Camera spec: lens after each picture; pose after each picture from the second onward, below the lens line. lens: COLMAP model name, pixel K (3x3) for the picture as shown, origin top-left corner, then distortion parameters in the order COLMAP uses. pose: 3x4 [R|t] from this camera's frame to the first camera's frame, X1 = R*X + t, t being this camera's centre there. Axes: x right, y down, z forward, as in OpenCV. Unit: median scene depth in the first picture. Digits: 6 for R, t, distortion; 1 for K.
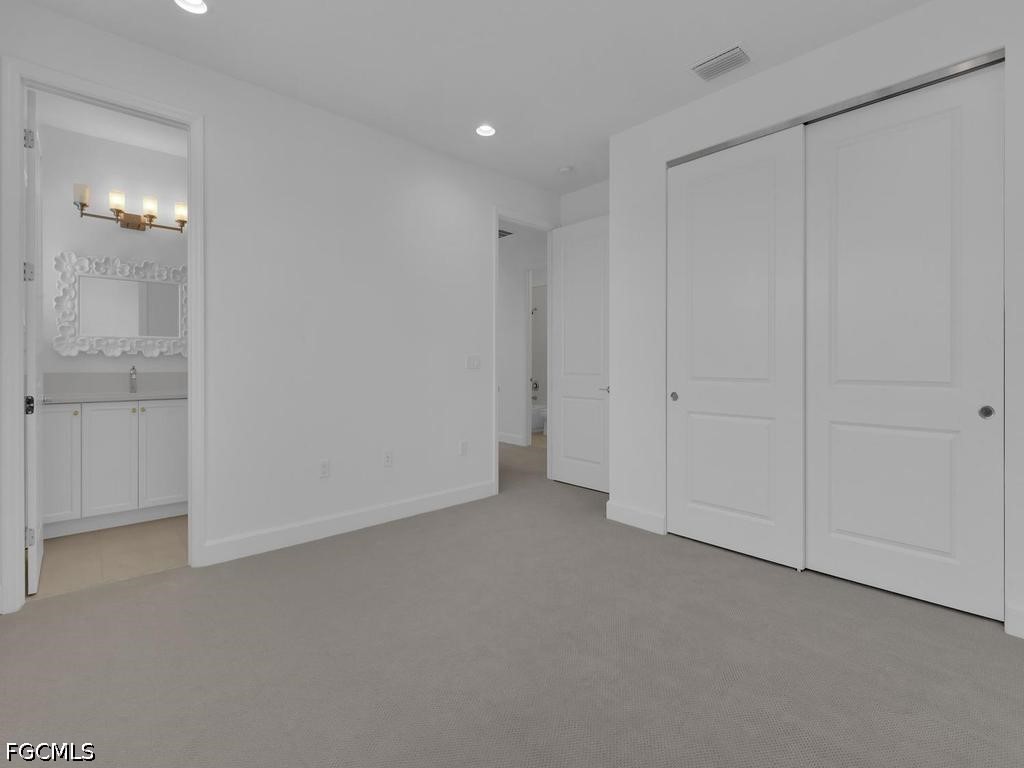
lens RADIAL K [[470.3, 0, 488.5], [0, 470.3, 373.6], [0, 0, 1]] dist [-0.003993, -0.000194]
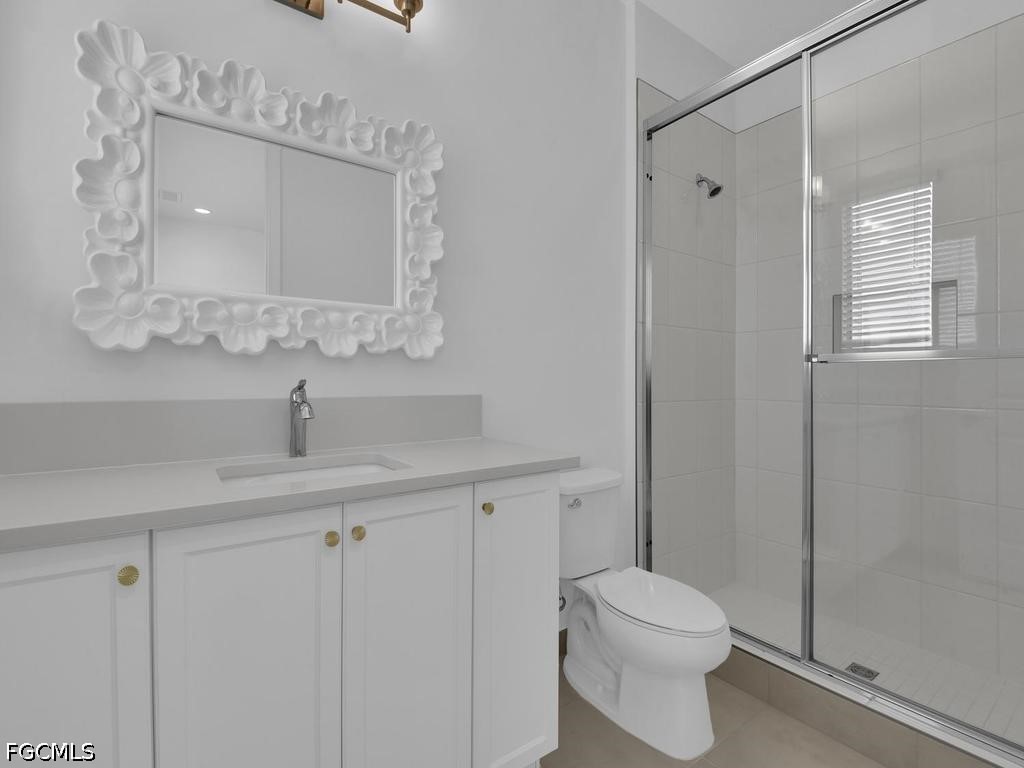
lens RADIAL K [[470.3, 0, 508.3], [0, 470.3, 387.5], [0, 0, 1]] dist [-0.003993, -0.000194]
pose [[0.996194, -0.004340, -0.087059, -0.594051], [0.003083, 0.999889, -0.014571, -0.006148], [0.087112, 0.014247, 0.996097, 0.693115]]
